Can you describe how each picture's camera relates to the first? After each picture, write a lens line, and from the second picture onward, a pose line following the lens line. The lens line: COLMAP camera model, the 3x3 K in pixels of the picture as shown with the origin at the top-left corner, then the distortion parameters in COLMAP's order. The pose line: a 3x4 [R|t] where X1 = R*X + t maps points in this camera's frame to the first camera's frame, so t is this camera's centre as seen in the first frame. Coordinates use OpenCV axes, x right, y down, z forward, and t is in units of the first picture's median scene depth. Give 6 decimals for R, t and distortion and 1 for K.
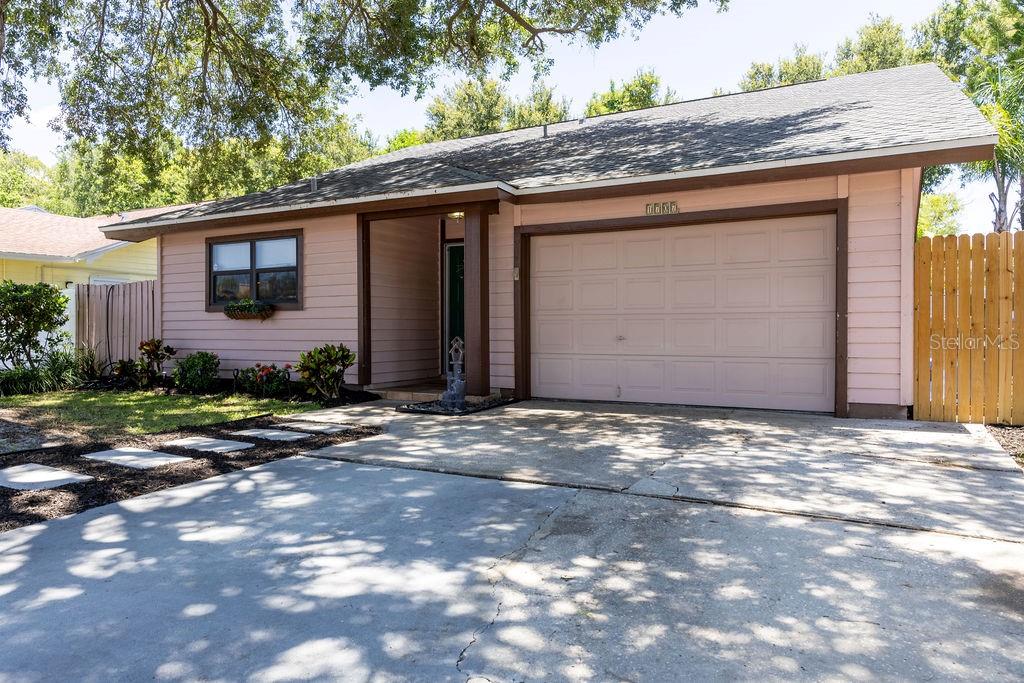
lens RADIAL K [[685.6, 0, 506.4], [0, 685.6, 340.4], [0, 0, 1]] dist [0.011601, -0.016615]
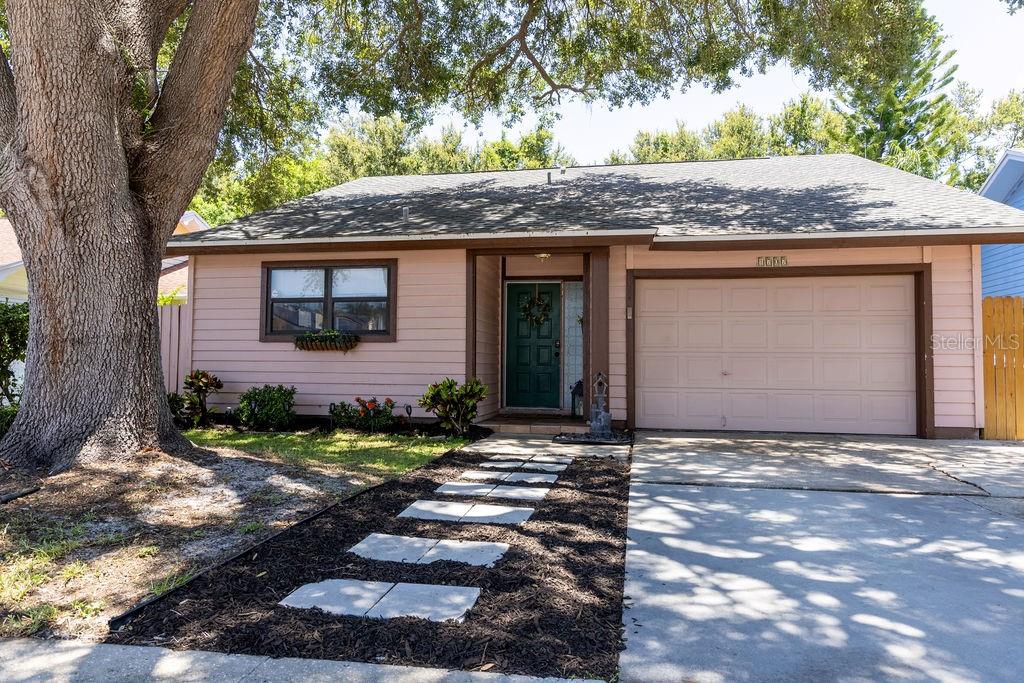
lens RADIAL K [[685.6, 0, 509.1], [0, 685.6, 340.7], [0, 0, 1]] dist [0.011601, -0.016615]
pose [[0.953277, 0.022870, 0.301232, -0.481796], [-0.006251, 0.998410, -0.056017, 0.007663], [-0.302034, 0.051517, 0.951904, 0.032733]]
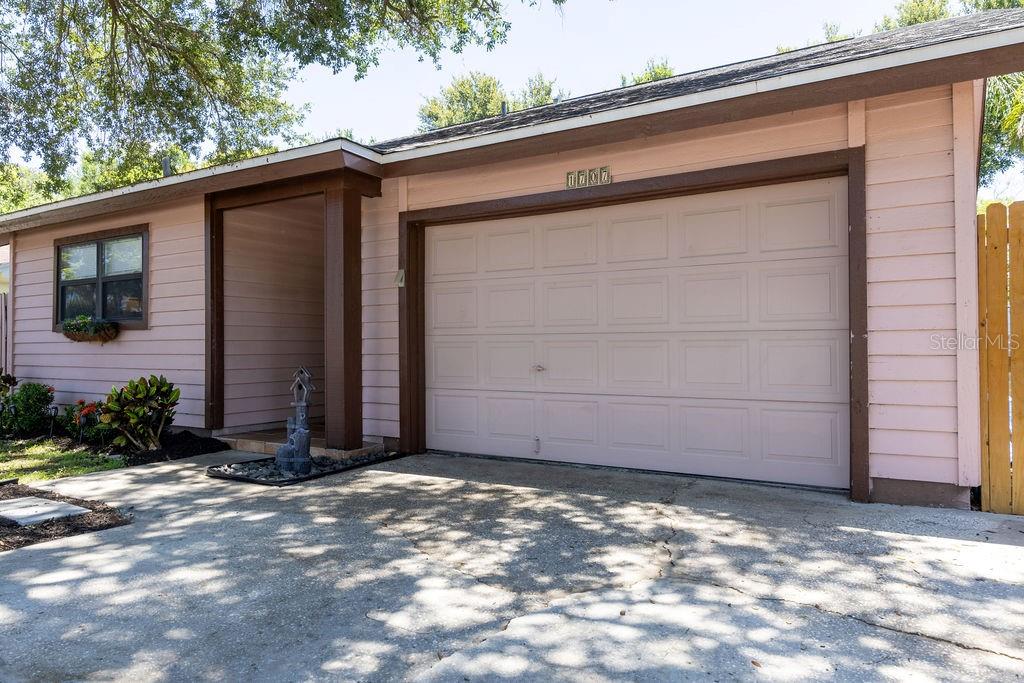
lens RADIAL K [[685.6, 0, 505.3], [0, 685.6, 339.3], [0, 0, 1]] dist [0.011601, -0.016615]
pose [[0.998253, -0.003017, -0.059007, 0.163034], [0.001446, 0.999644, -0.026656, -0.013228], [0.059066, 0.026524, 0.997902, 0.285507]]
